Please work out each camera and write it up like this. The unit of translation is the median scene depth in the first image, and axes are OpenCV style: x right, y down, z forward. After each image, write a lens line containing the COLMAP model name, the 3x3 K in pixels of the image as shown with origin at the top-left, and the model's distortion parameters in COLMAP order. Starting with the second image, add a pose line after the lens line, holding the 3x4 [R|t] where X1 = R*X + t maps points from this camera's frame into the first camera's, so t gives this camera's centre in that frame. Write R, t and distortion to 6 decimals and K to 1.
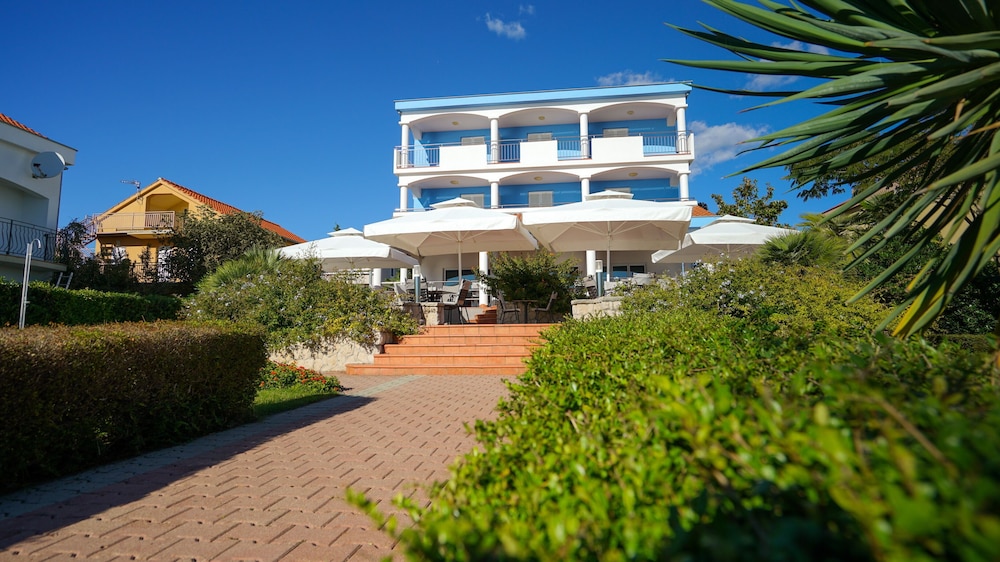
lens RADIAL K [[445.3, 0, 507.8], [0, 445.3, 343.2], [0, 0, 1]] dist [-0.000275, -0.000207]
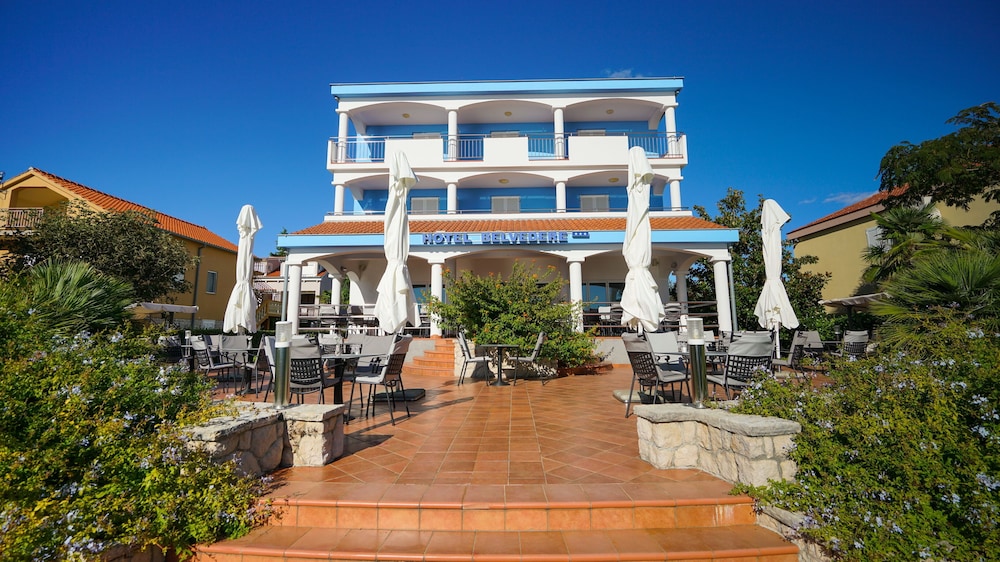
lens RADIAL K [[403.2, 0, 500.0], [0, 403.2, 281.0], [0, 0, 1]] dist [-0.002695, -0.000110]
pose [[0.994877, 0.009304, 0.100667, -0.015327], [0.005035, 0.989960, -0.141256, -0.077437], [-0.100971, 0.141039, 0.984842, 0.286148]]
